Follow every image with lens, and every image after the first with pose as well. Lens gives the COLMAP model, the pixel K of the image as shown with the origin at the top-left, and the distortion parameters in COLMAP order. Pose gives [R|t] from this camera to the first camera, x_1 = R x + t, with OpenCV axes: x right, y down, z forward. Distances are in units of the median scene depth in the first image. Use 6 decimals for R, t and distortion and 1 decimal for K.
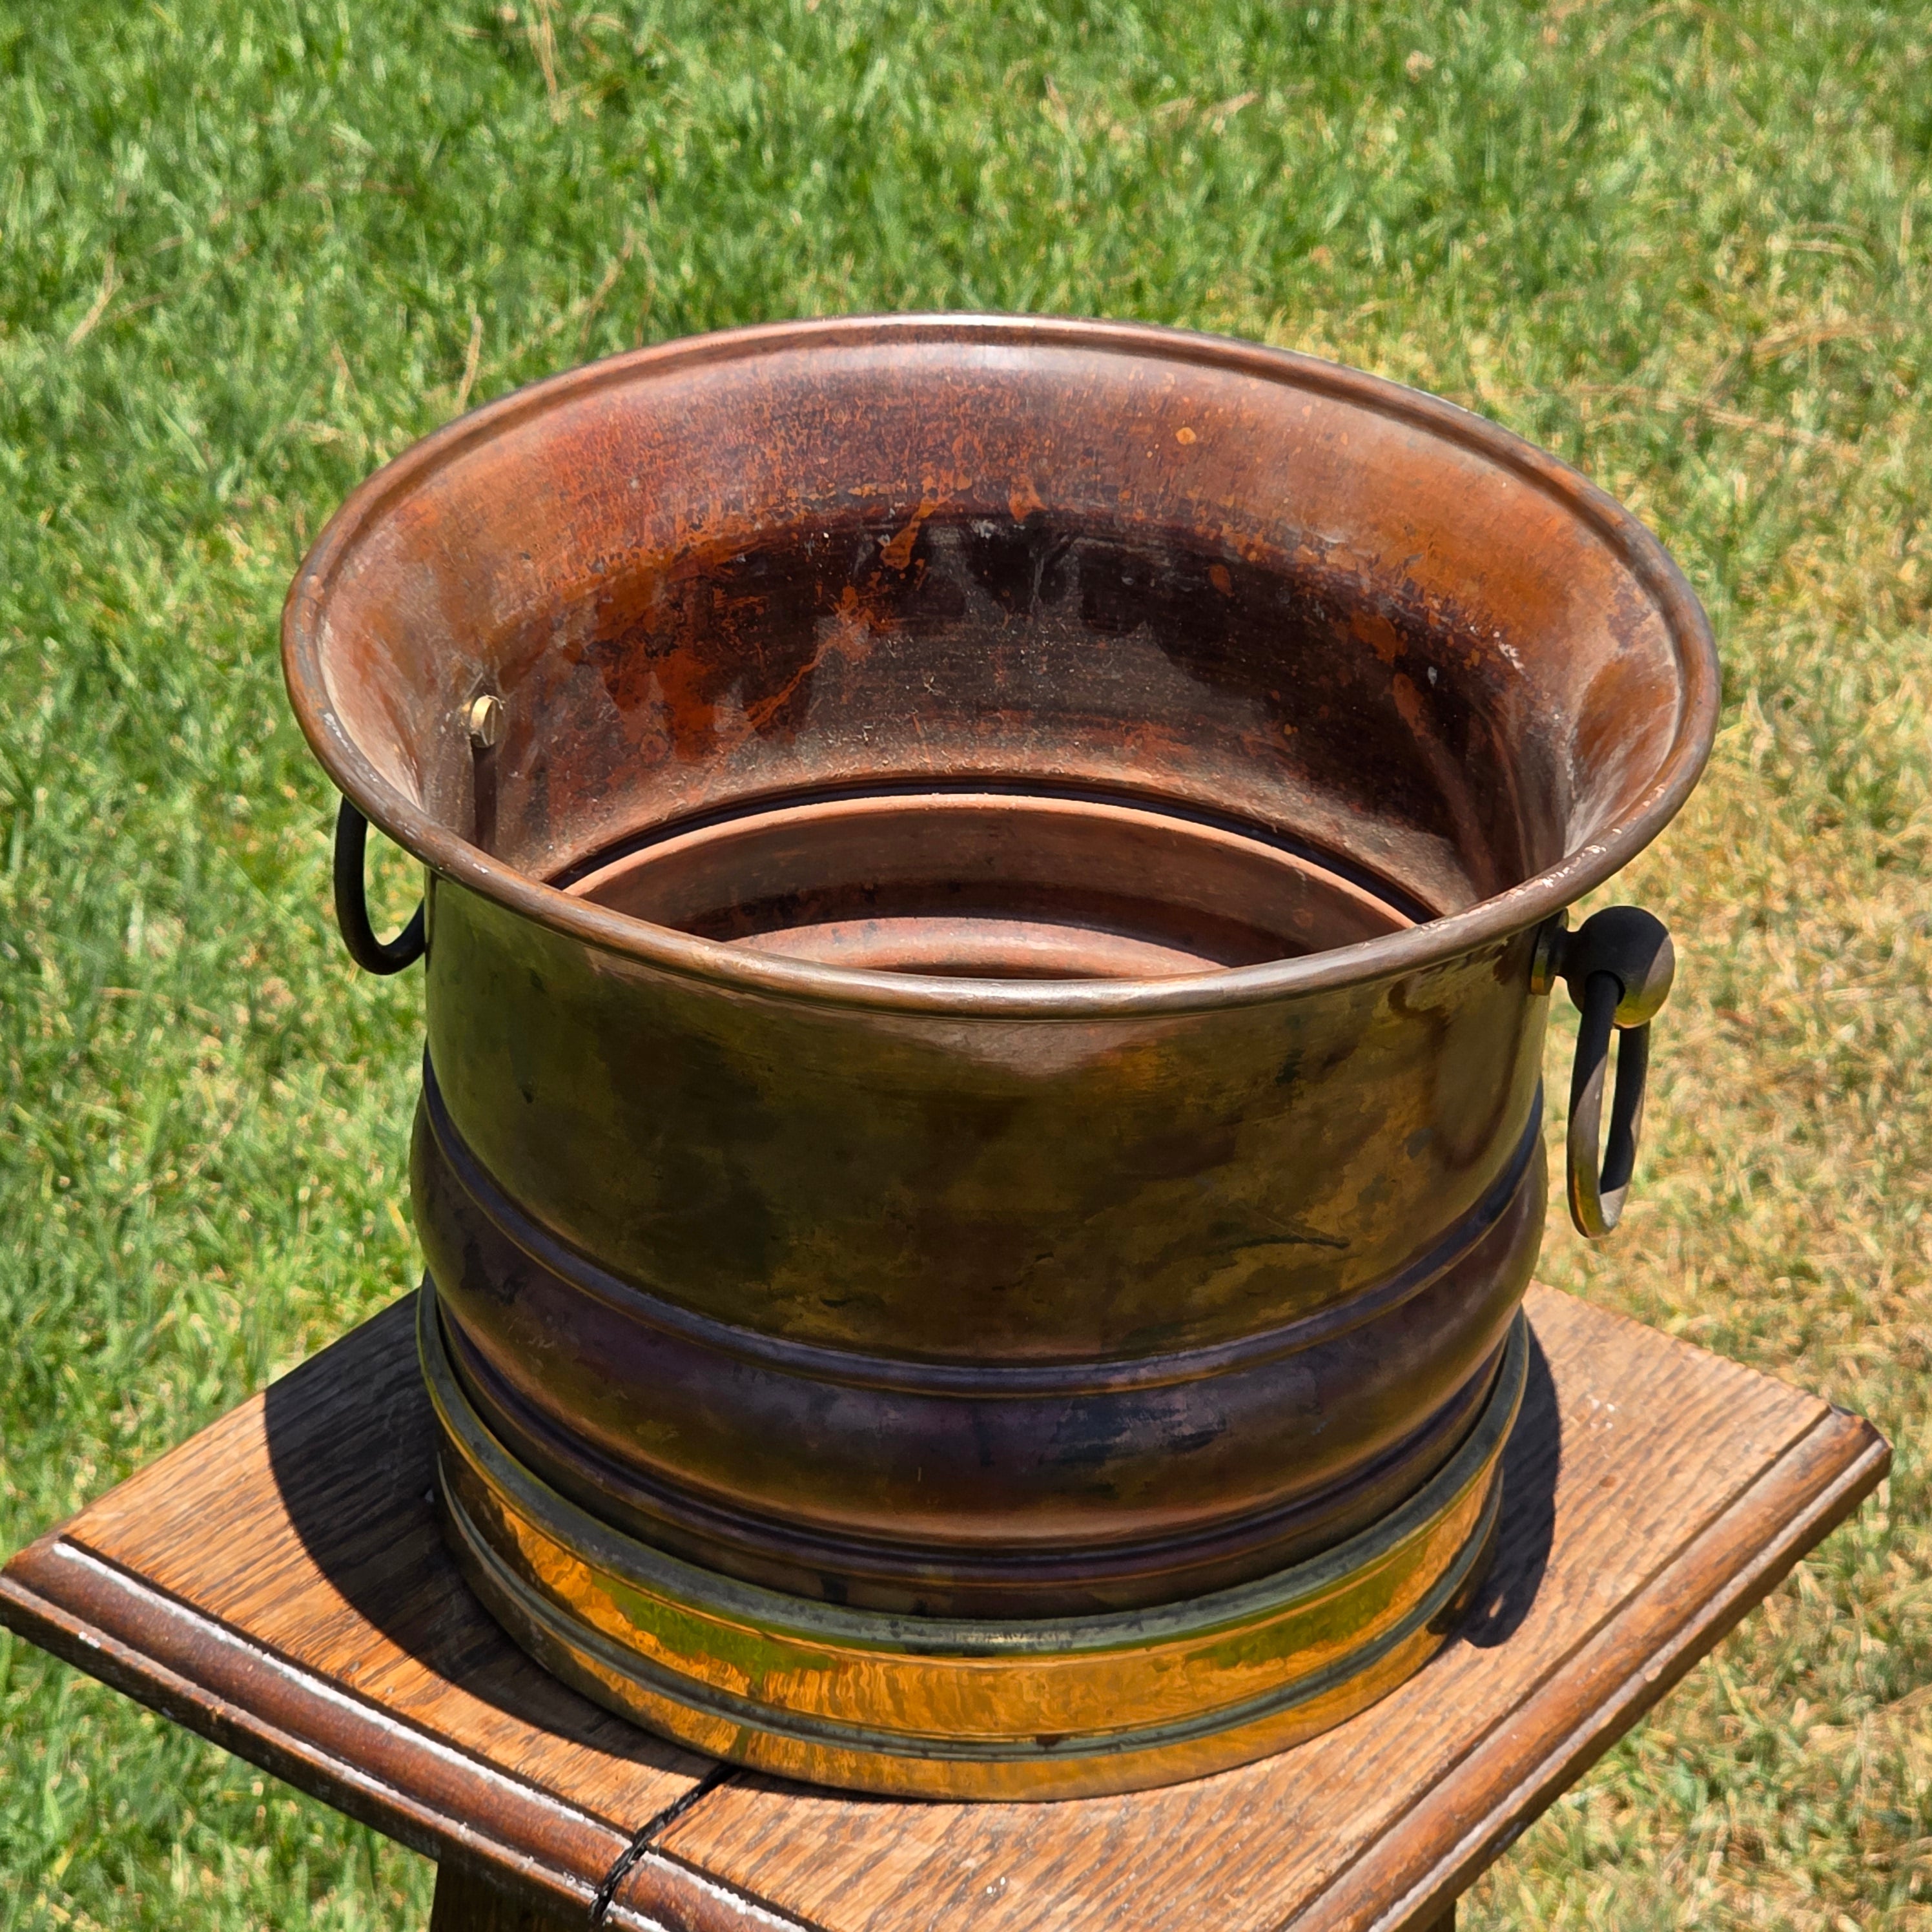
lens RADIAL K [[6023.0, 0, 965.5], [0, 6023.0, 648.7], [0, 0, 1]] dist [-0.650769, 6.577765]
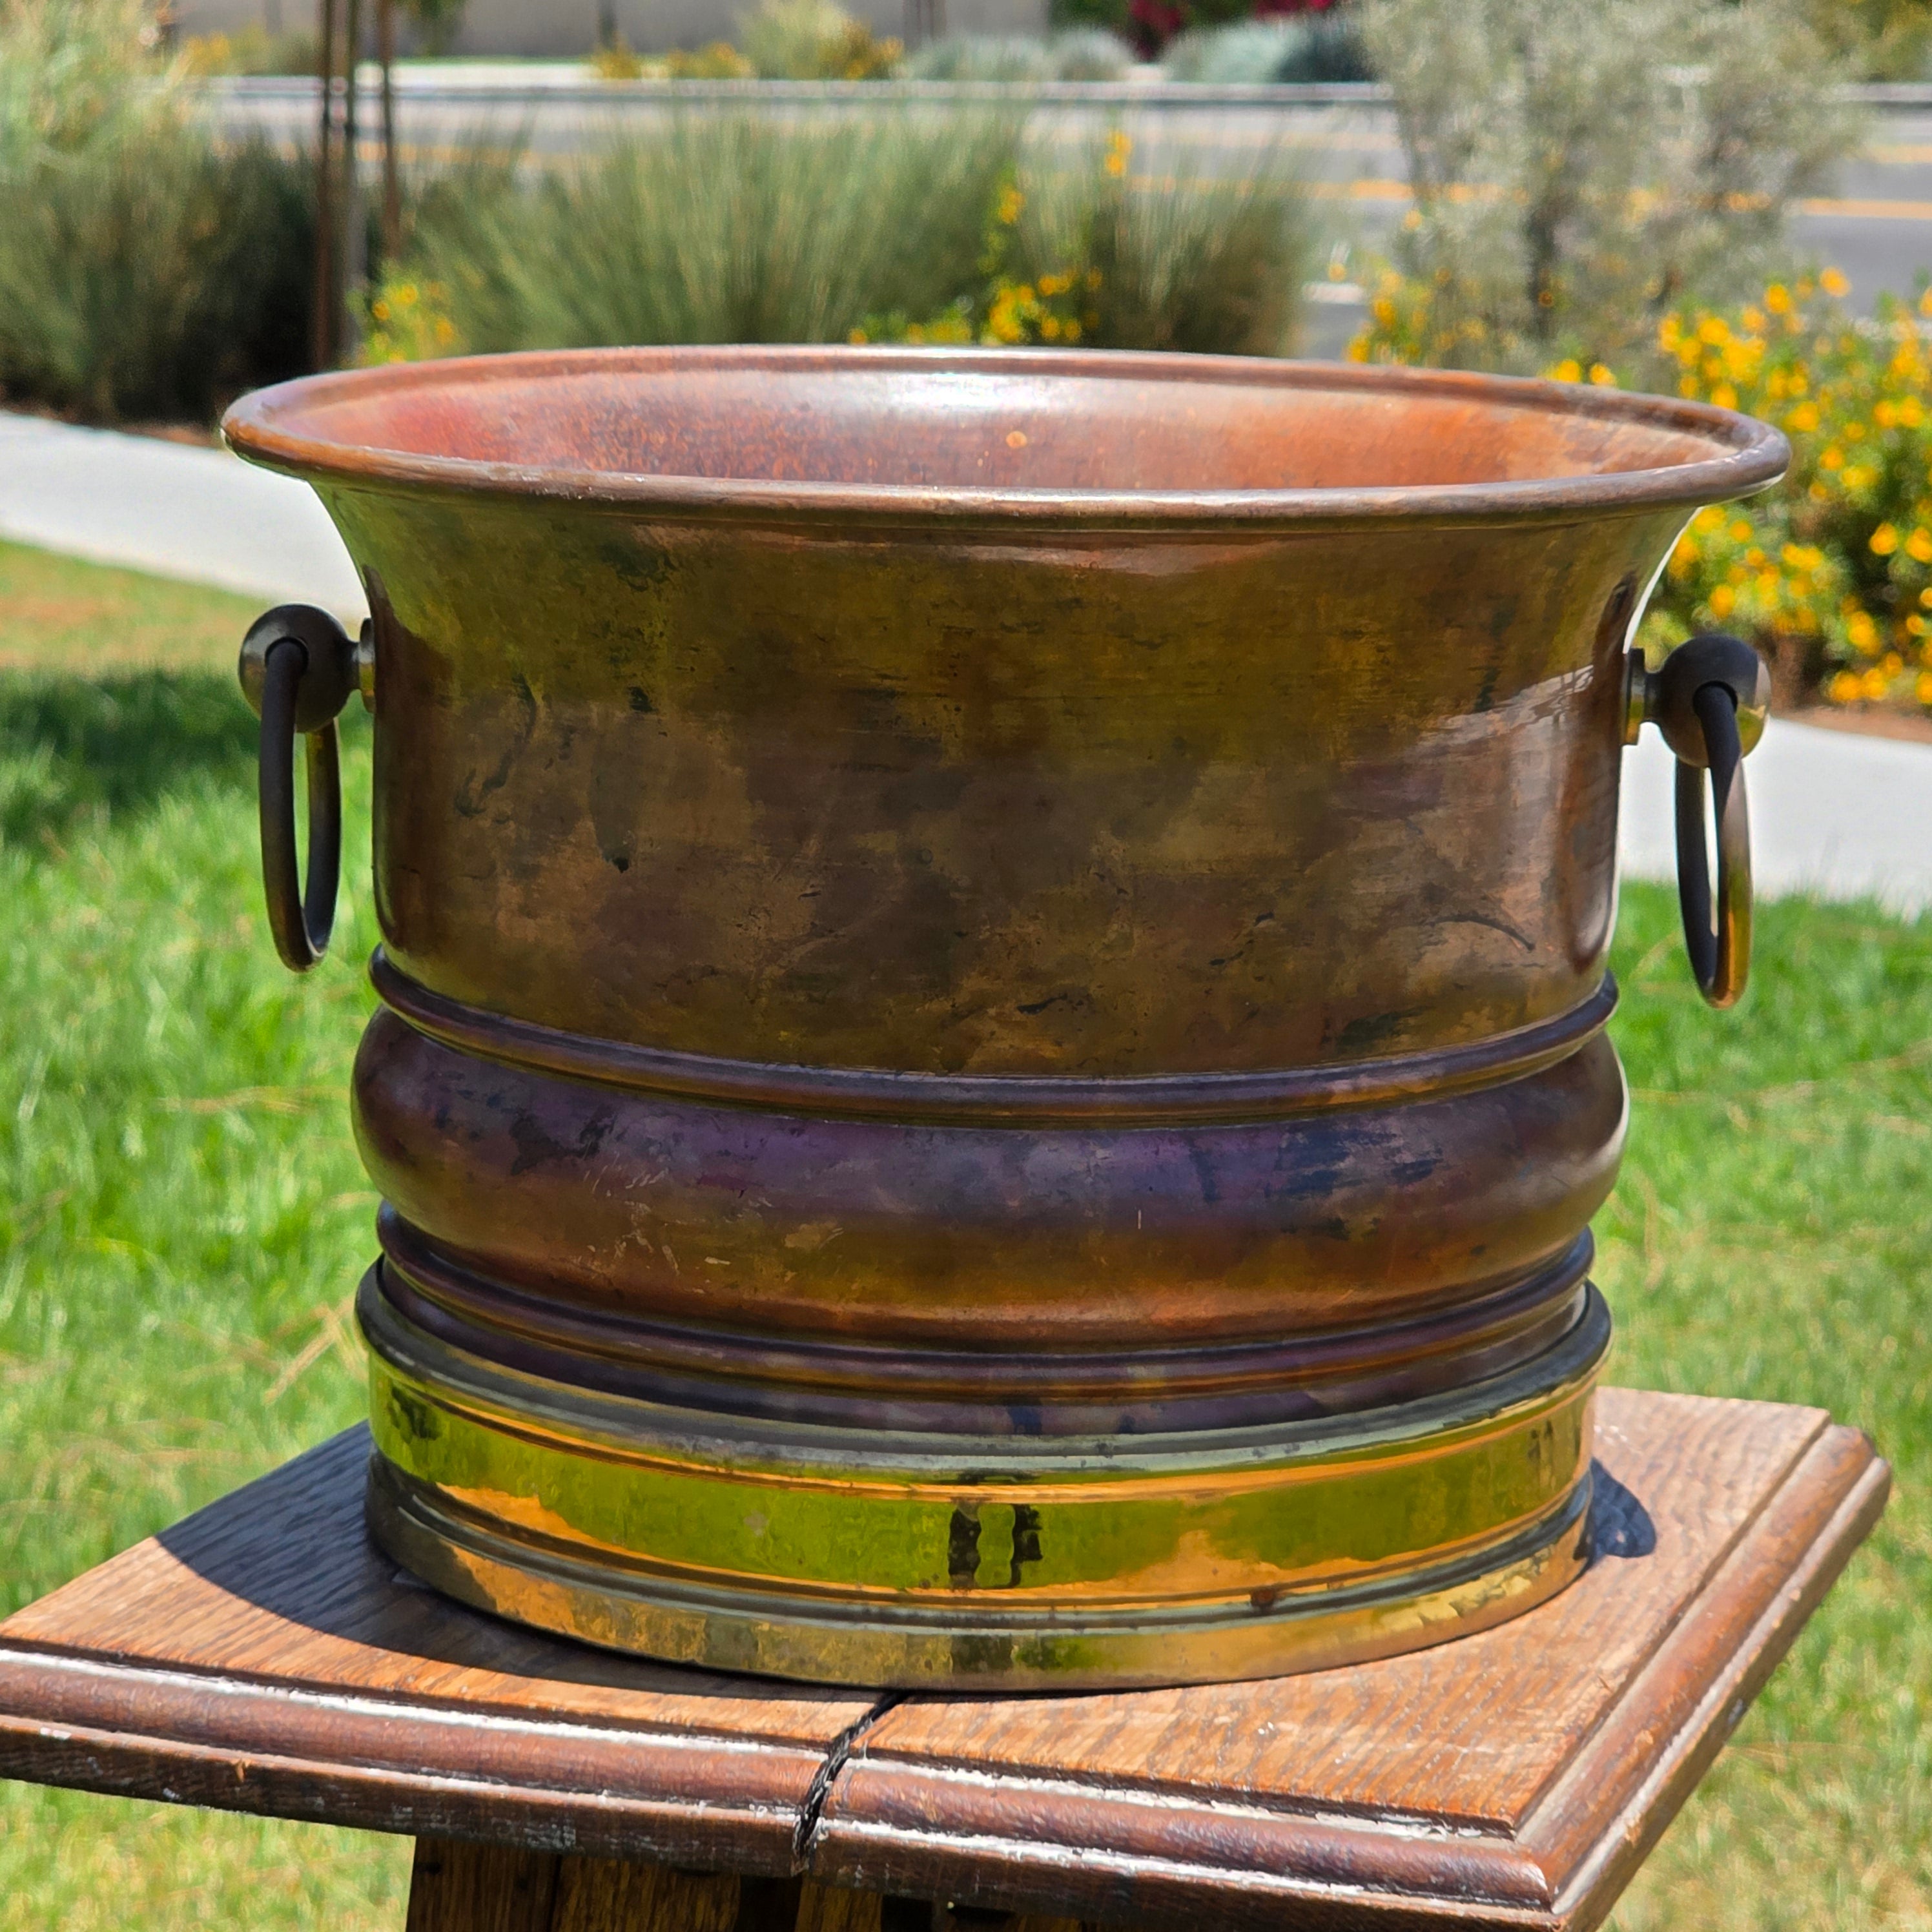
lens RADIAL K [[6035.7, 0, 876.1], [0, 6035.7, 895.6], [0, 0, 1]] dist [-0.664601, 9.570808]
pose [[0.956103, -0.061798, 0.286439, -0.280104], [0.149661, 0.943383, -0.296025, 0.333237], [-0.251928, 0.325899, 0.911220, 0.187252]]
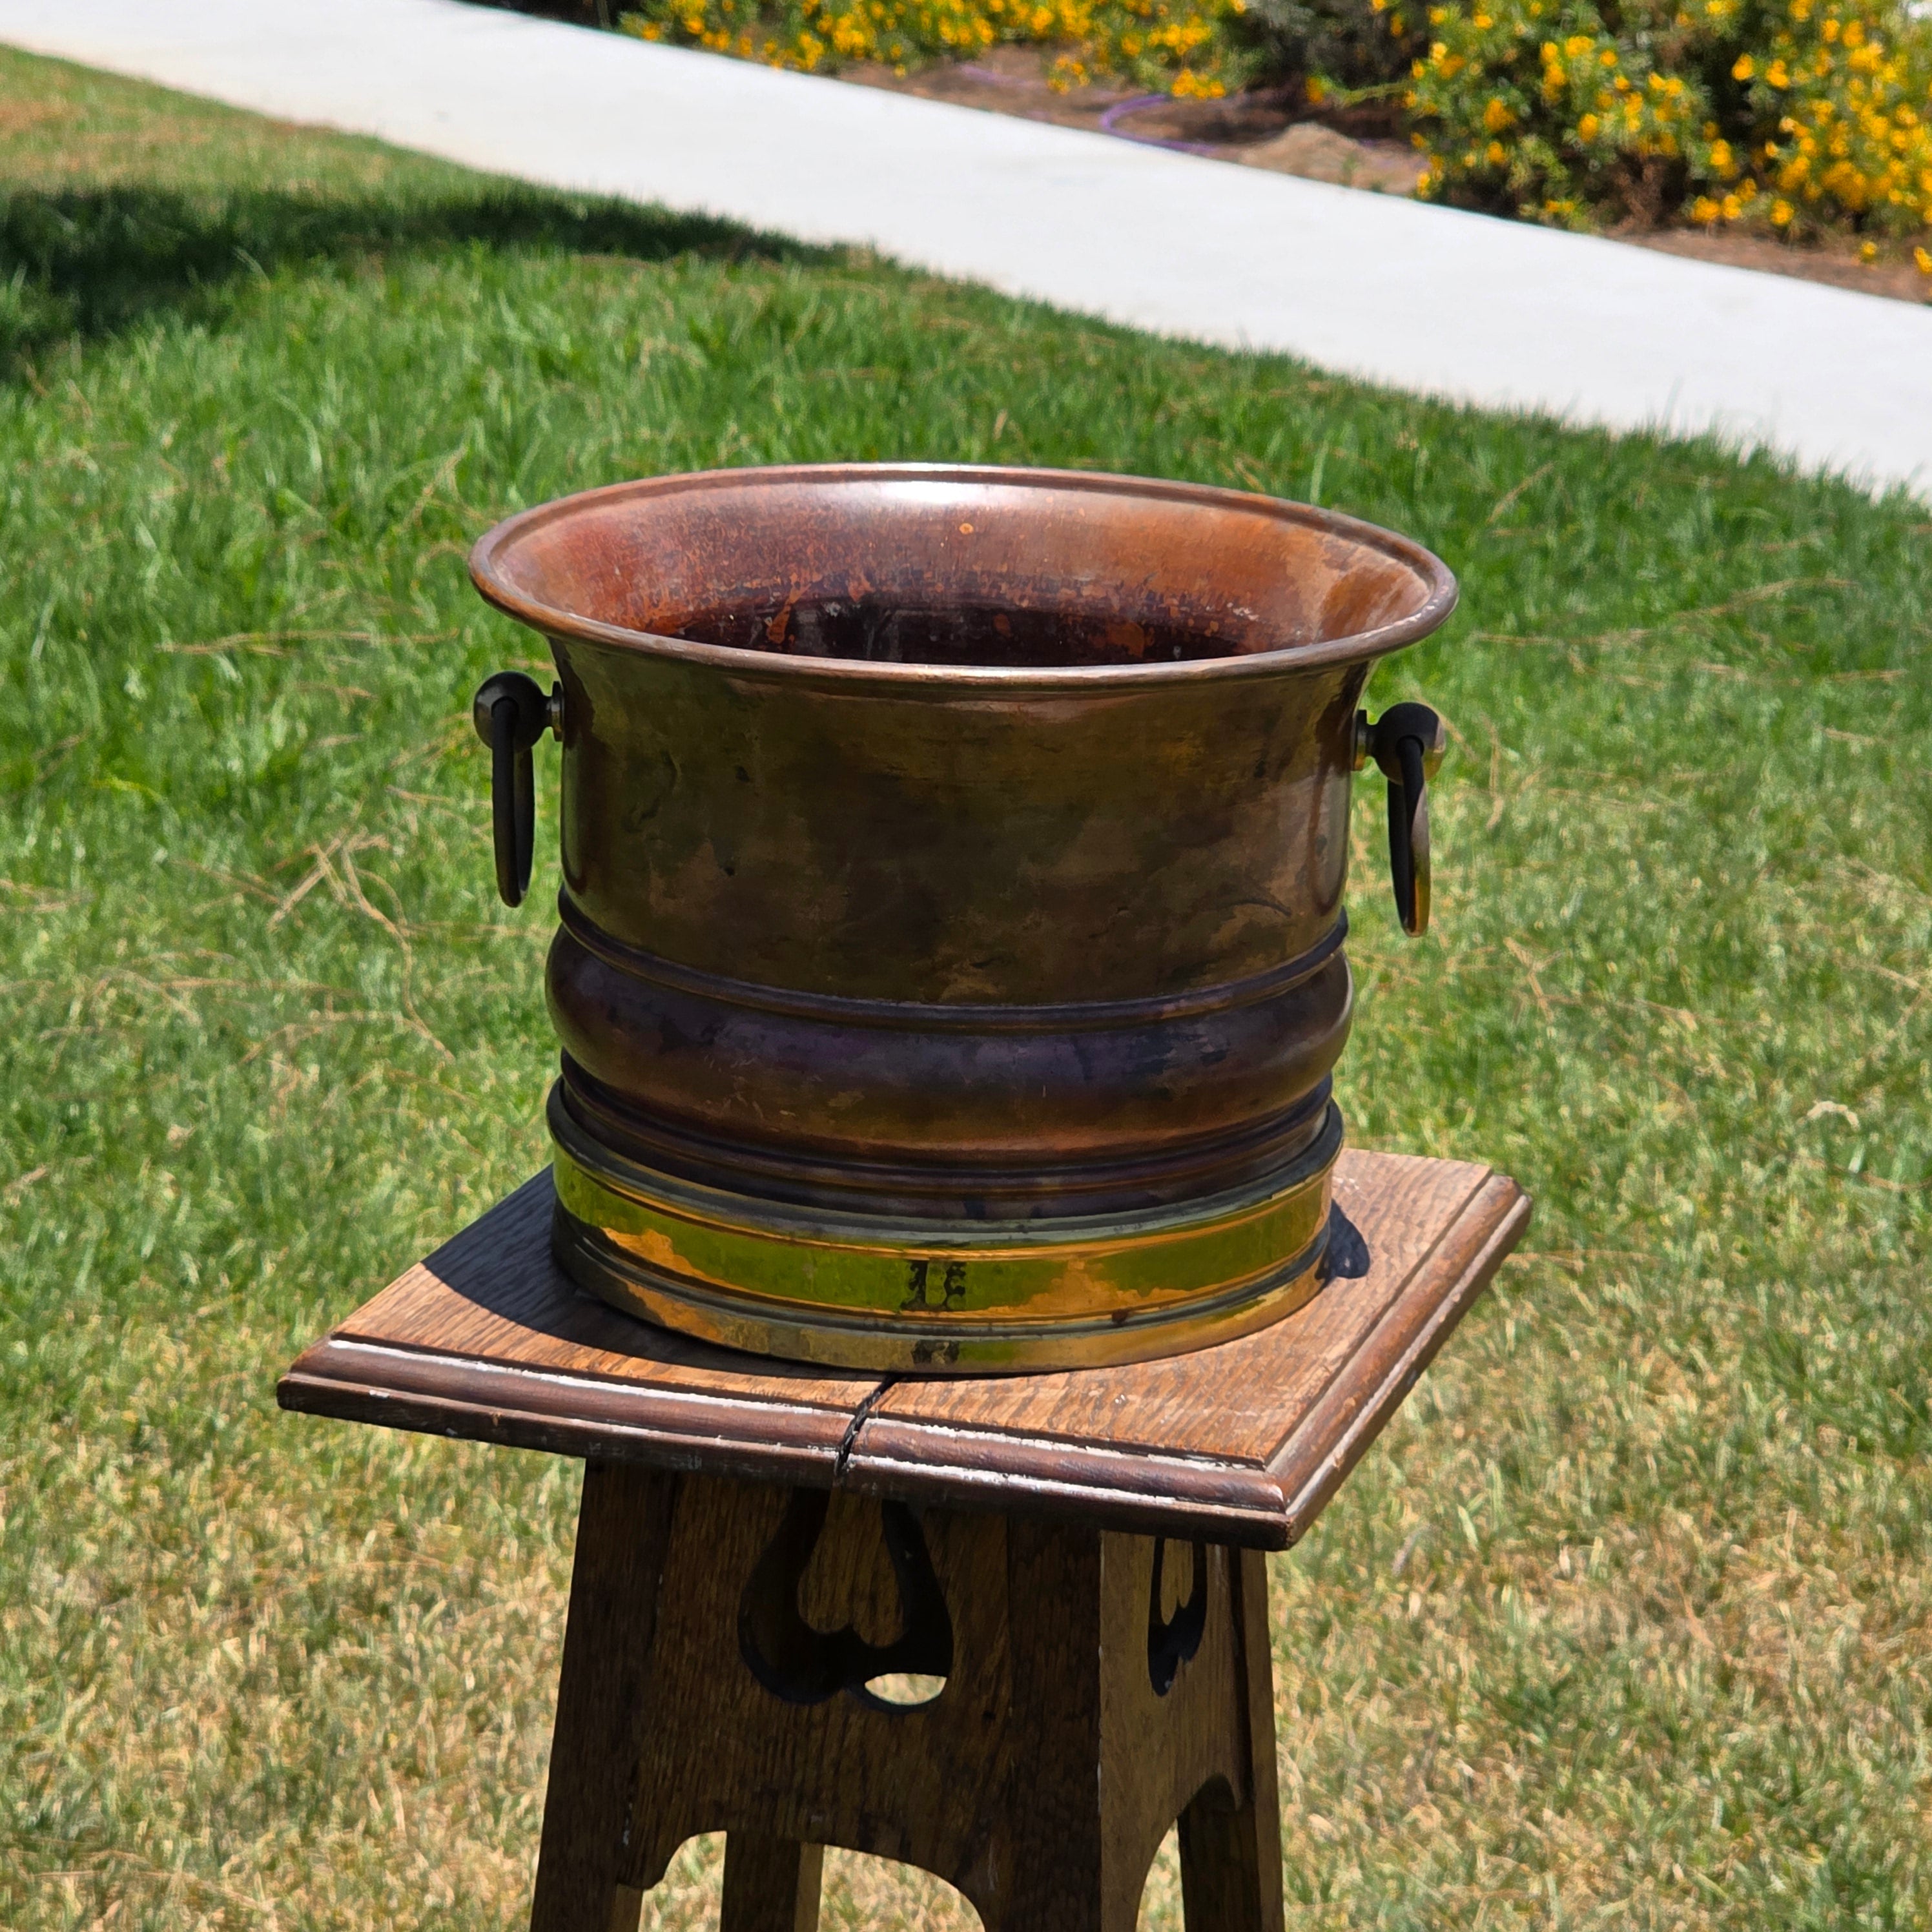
lens RADIAL K [[6035.7, 0, 876.1], [0, 6035.7, 895.6], [0, 0, 1]] dist [-0.664601, 9.570808]
pose [[0.951278, -0.086210, 0.296036, -0.450427], [0.149941, 0.968288, -0.199841, 0.360164], [-0.269420, 0.234493, 0.934038, -0.336344]]
